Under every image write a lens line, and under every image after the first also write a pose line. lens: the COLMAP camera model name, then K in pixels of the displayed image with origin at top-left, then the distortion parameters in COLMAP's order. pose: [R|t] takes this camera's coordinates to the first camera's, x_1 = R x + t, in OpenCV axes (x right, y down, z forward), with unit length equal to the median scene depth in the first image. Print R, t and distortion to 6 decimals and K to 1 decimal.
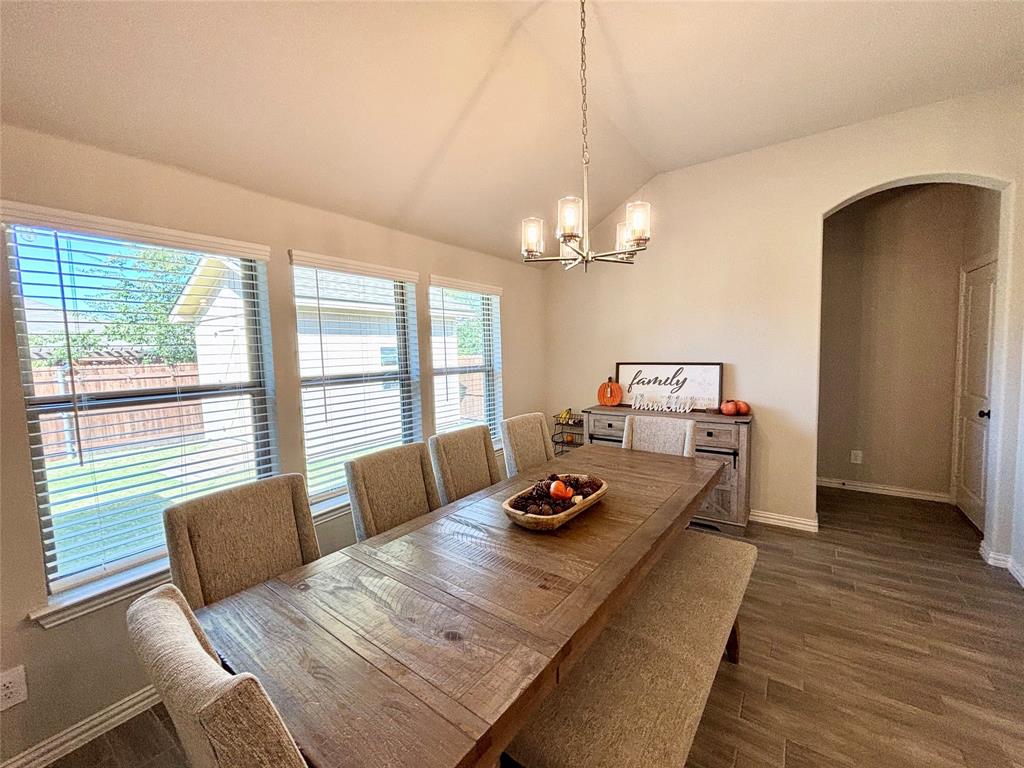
lens RADIAL K [[416.6, 0, 511.9], [0, 416.6, 379.3], [0, 0, 1]] dist [-0.001211, 0.000042]
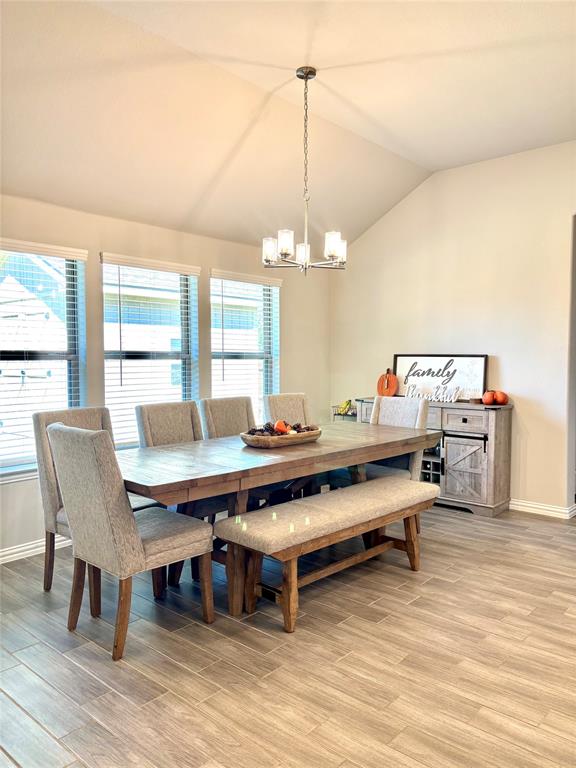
lens RADIAL K [[568.1, 0, 290.8], [0, 568.1, 378.7], [0, 0, 1]] dist [0.052049, -0.001242]
pose [[0.994287, 0.033243, -0.101427, 0.189223], [-0.035847, 0.999070, -0.023958, 0.080799], [0.100536, 0.027457, 0.994554, -0.526633]]
